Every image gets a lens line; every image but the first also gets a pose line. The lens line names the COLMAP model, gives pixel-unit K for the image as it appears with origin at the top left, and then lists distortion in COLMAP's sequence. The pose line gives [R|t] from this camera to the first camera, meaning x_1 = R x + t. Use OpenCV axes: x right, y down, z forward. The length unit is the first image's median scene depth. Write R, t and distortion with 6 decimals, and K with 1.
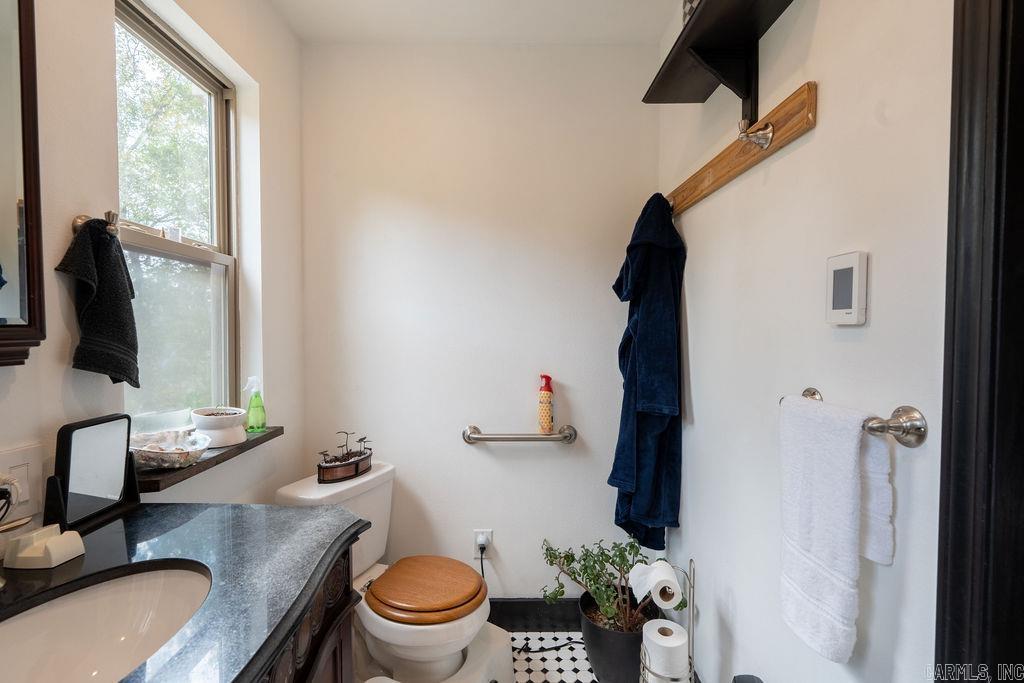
lens RADIAL K [[457.7, 0, 510.3], [0, 457.7, 342.3], [0, 0, 1]] dist [-0.007263, 0.001083]
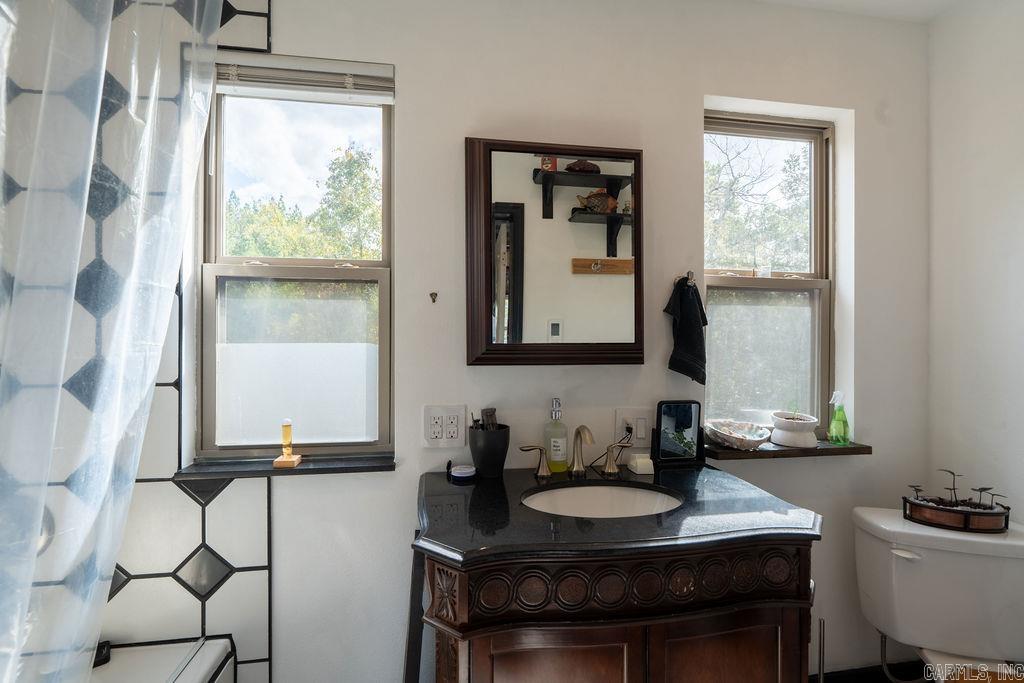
lens RADIAL K [[457.7, 0, 510.3], [0, 457.7, 342.3], [0, 0, 1]] dist [-0.007263, 0.001083]
pose [[0.155554, -0.000458, -0.987827, 0.357201], [-0.033916, 0.999408, -0.005804, -0.005722], [0.987245, 0.034406, 0.155446, 0.087135]]
